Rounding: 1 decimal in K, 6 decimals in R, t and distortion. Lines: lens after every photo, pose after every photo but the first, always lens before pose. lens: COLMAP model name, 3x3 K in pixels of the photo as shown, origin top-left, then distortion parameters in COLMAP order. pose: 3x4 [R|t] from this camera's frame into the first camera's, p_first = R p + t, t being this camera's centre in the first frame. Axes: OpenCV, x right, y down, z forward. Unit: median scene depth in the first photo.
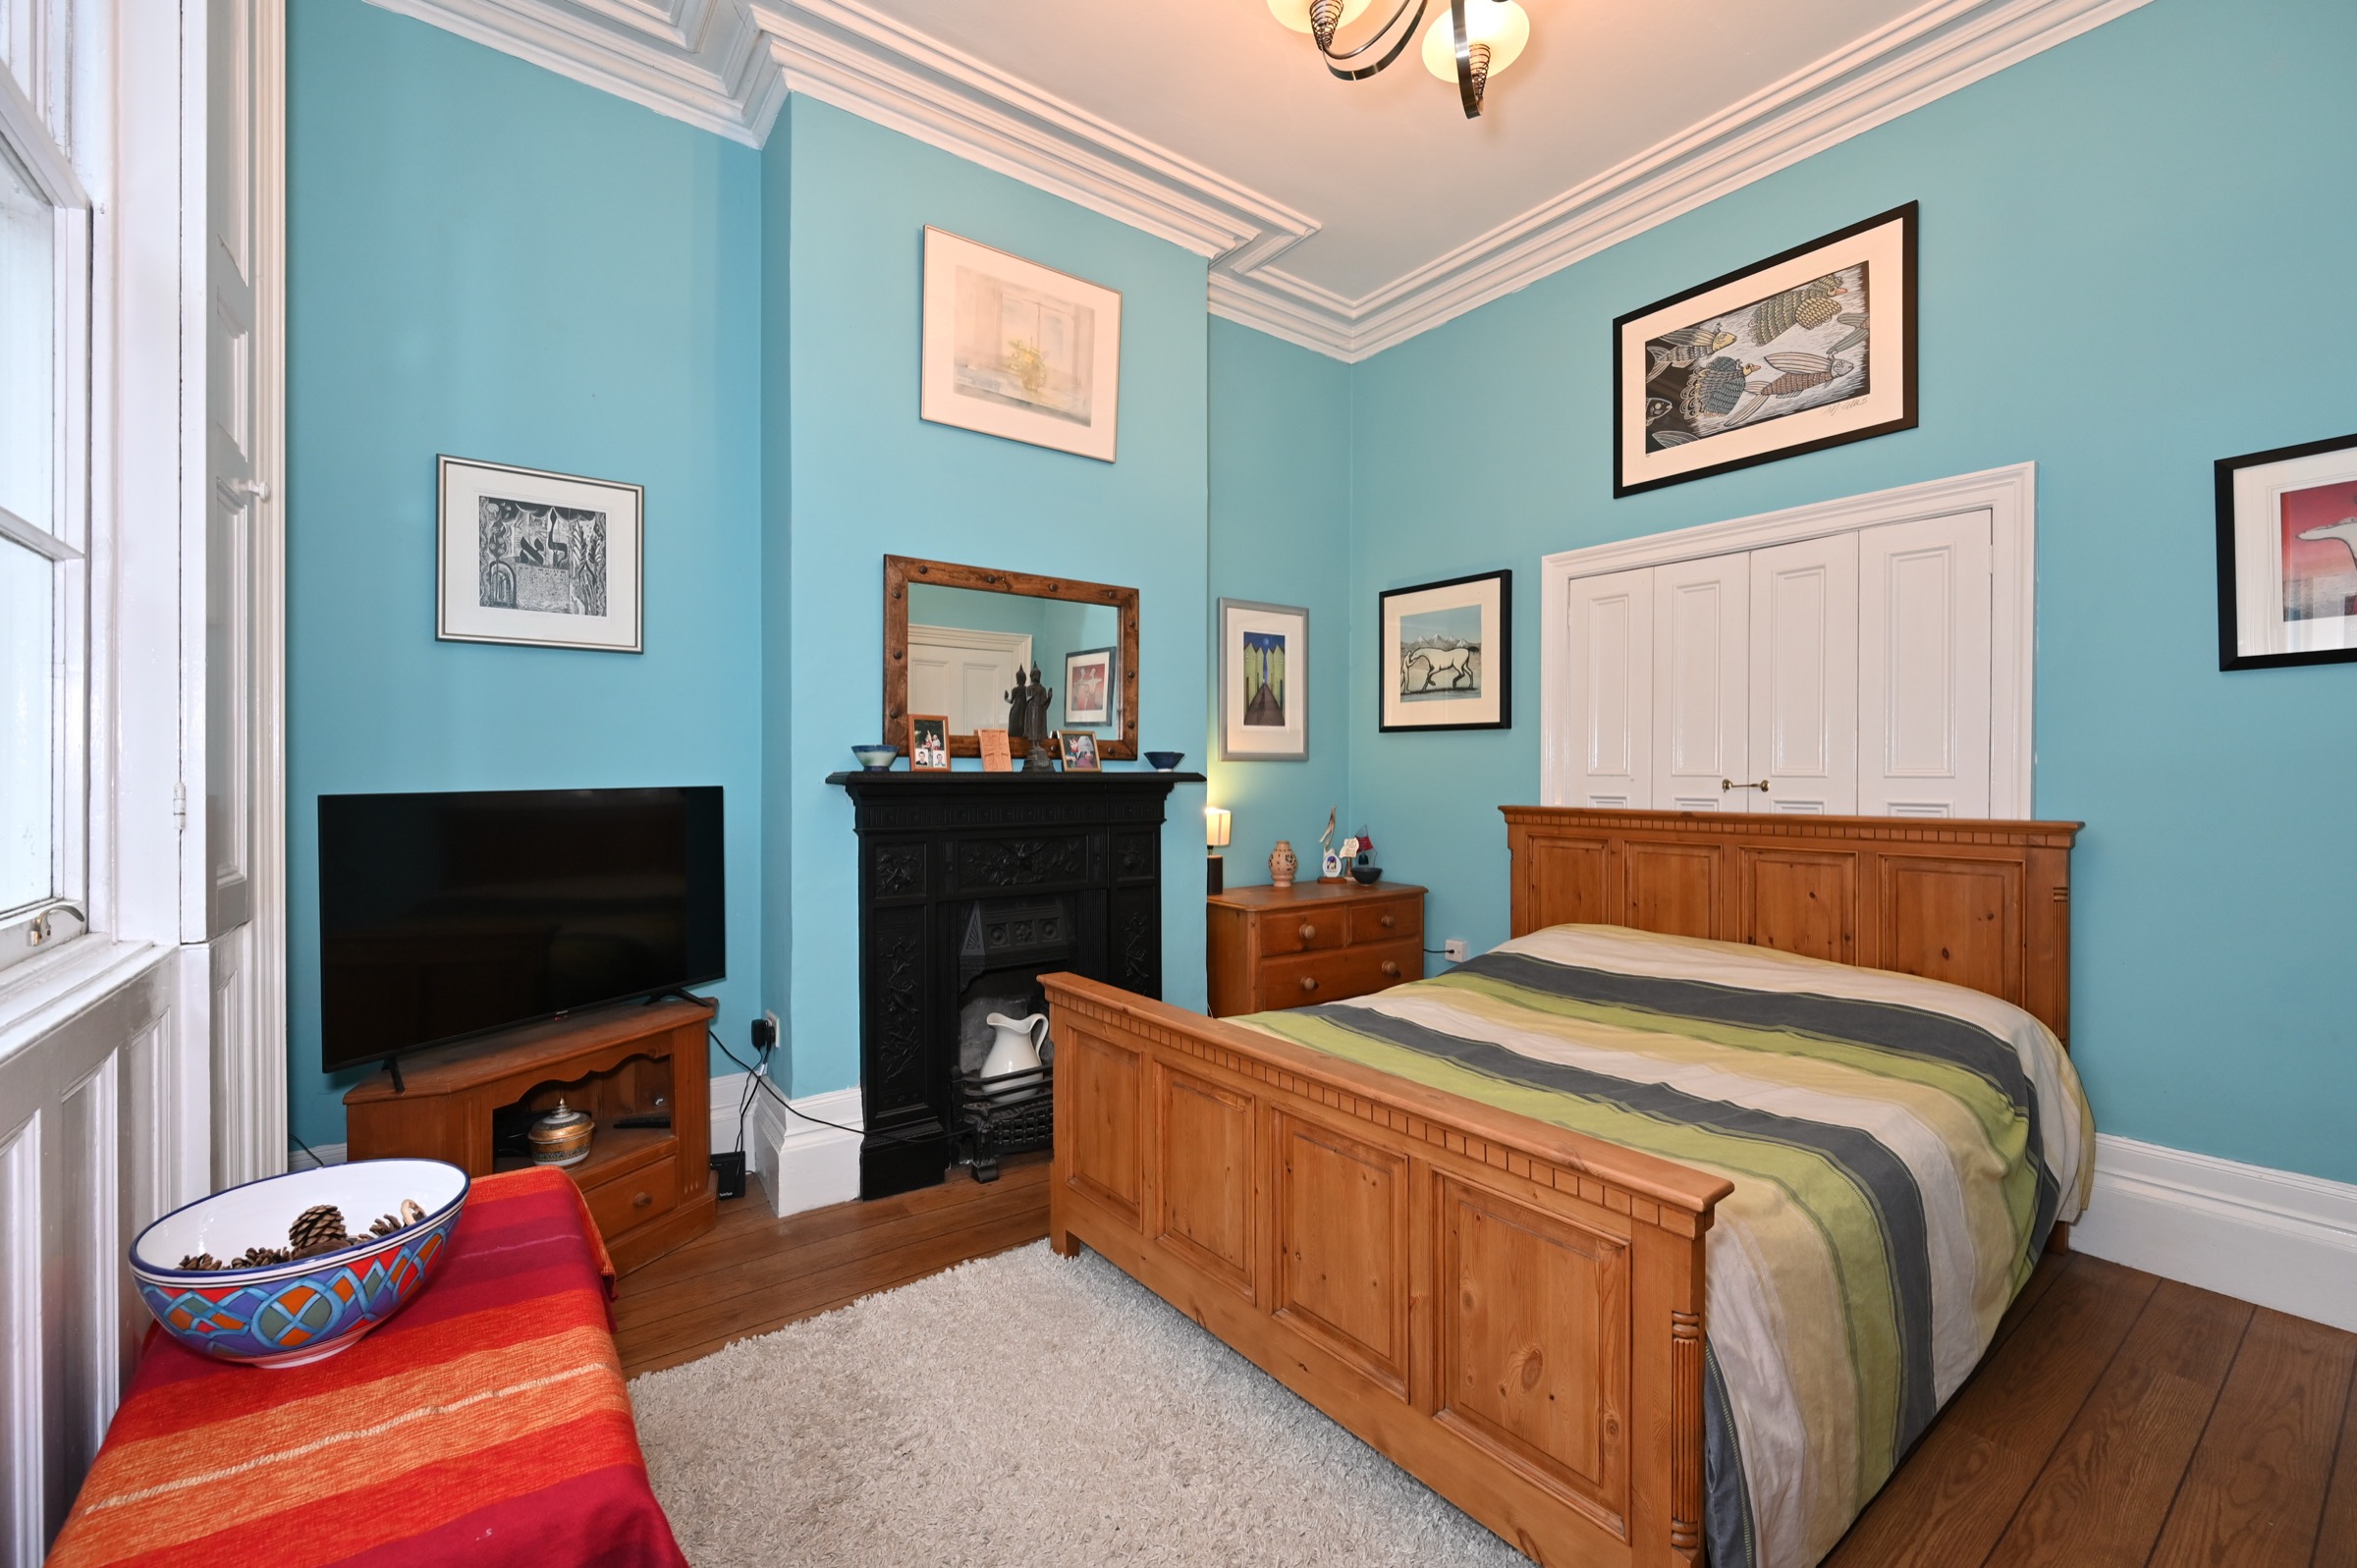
lens RADIAL K [[954.3, 0, 1179.3], [0, 954.3, 774.1], [0, 0, 1]] dist [-0.000281, -0.000085]
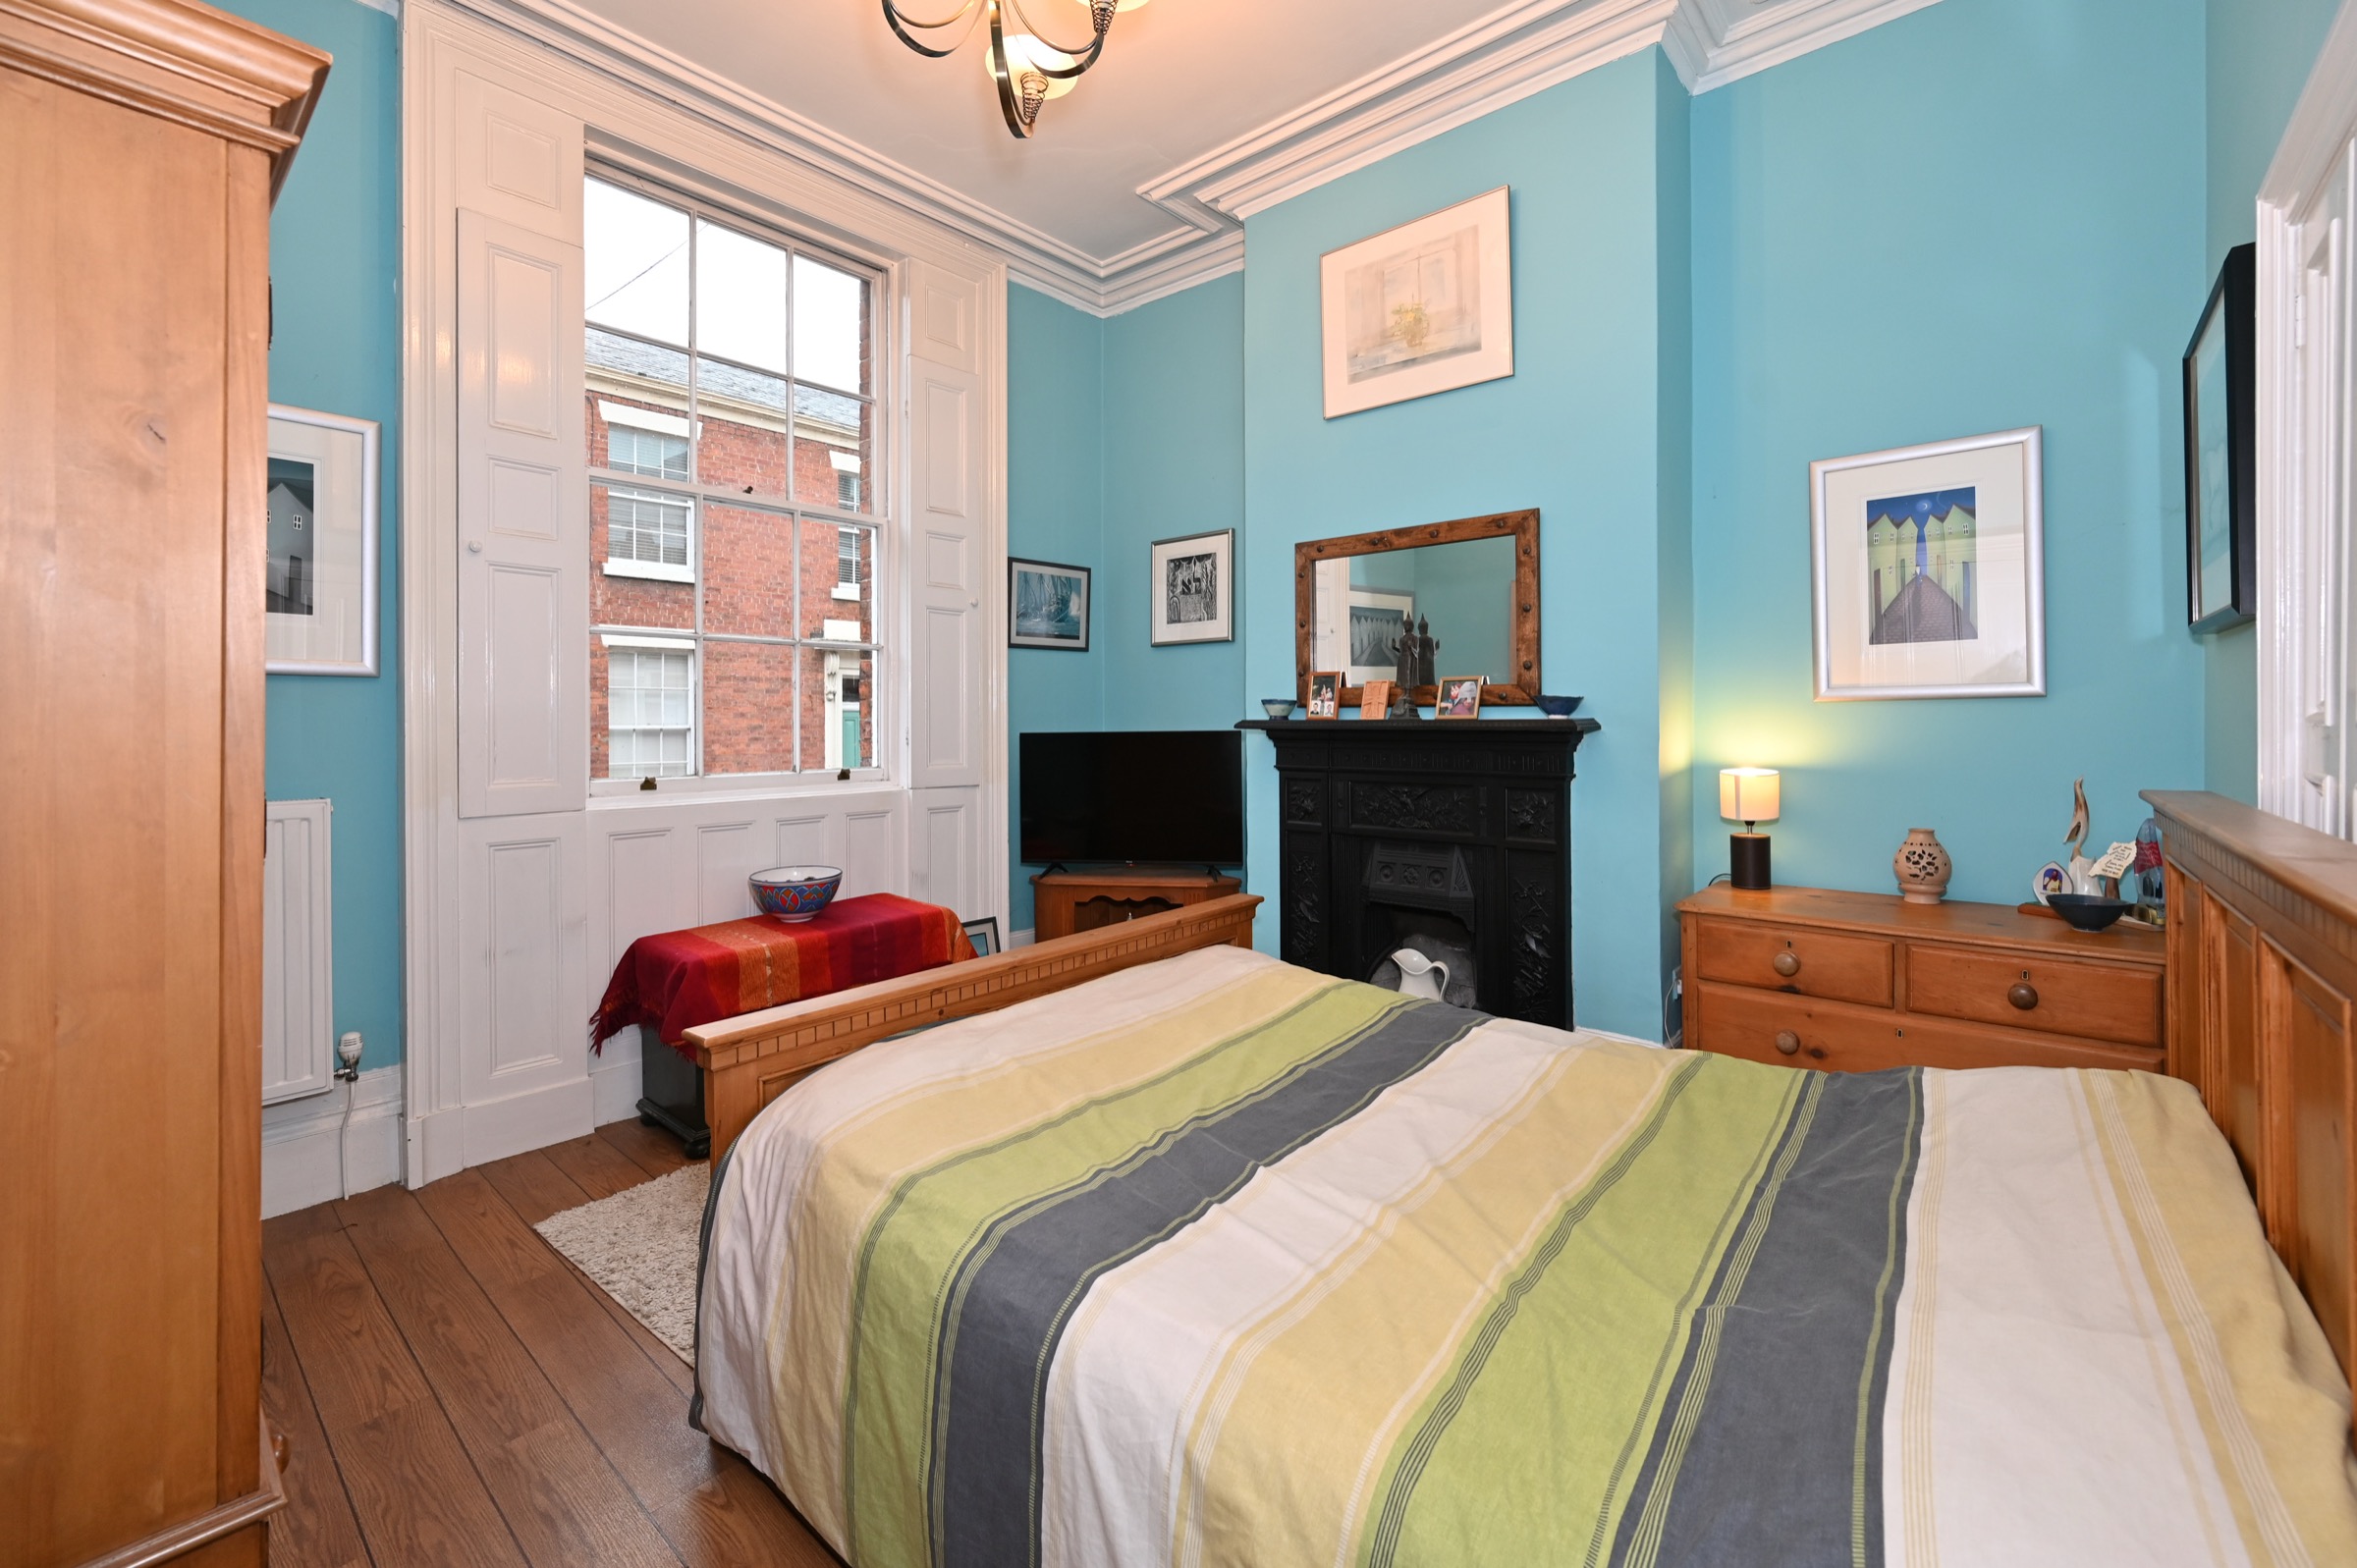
lens RADIAL K [[959.2, 0, 1179.9], [0, 959.2, 714.2], [0, 0, 1]] dist [-0.001698, 0.000040]
pose [[0.228331, -0.006824, -0.973560, 0.805890], [0.005859, 0.999967, -0.005636, -0.003814], [0.973566, -0.004417, 0.228363, 0.533748]]
